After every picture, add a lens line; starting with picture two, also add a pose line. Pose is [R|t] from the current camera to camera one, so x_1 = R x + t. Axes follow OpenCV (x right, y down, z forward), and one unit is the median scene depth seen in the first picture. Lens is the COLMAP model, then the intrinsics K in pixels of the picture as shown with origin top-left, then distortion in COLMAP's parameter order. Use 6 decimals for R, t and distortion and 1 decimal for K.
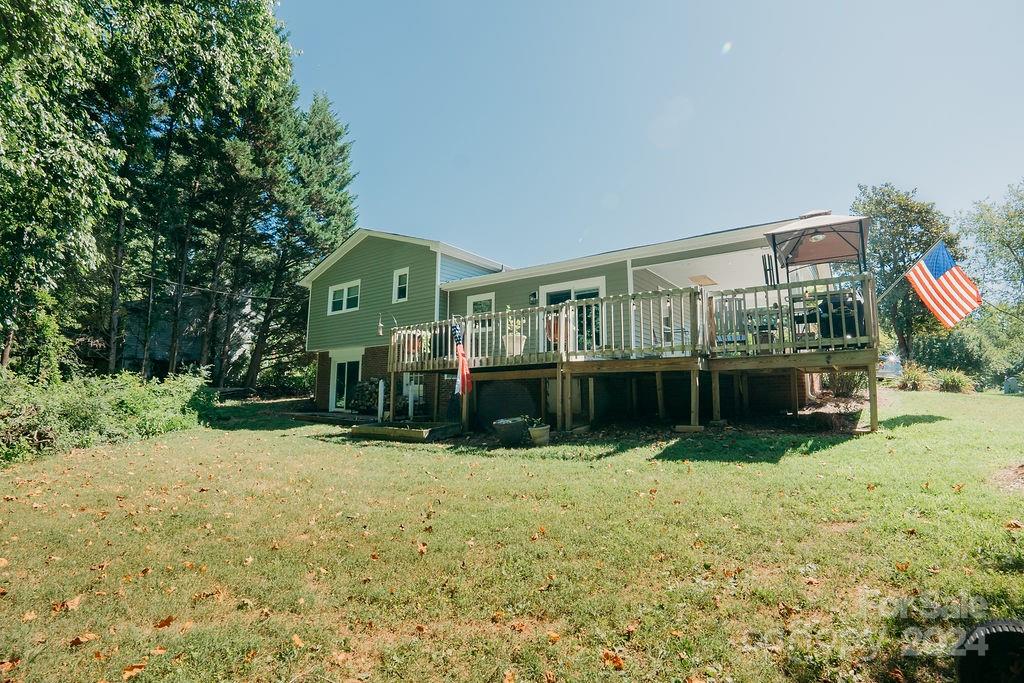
lens RADIAL K [[482.0, 0, 512.0], [0, 482.0, 341.5], [0, 0, 1]] dist [-0.085395, -0.000094]
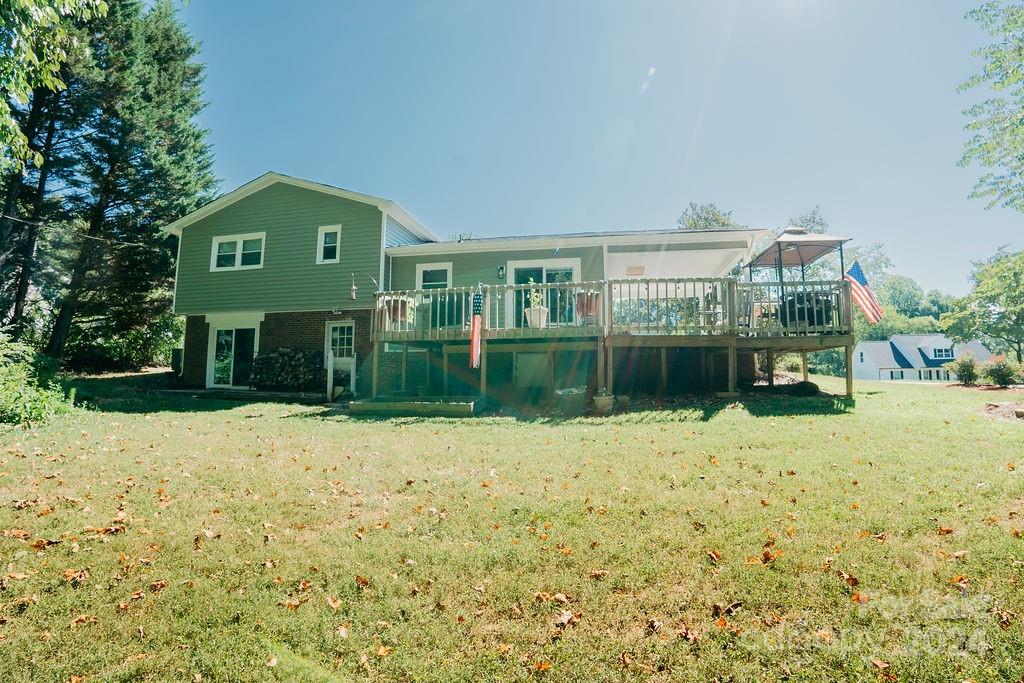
lens RADIAL K [[469.6, 0, 512.0], [0, 469.6, 341.5], [0, 0, 1]] dist [-0.057553, 0.000276]
pose [[0.913775, 0.035216, 0.404692, -0.280539], [-0.051153, 0.998280, 0.028633, 0.020303], [-0.402988, -0.046865, 0.914005, 0.081666]]
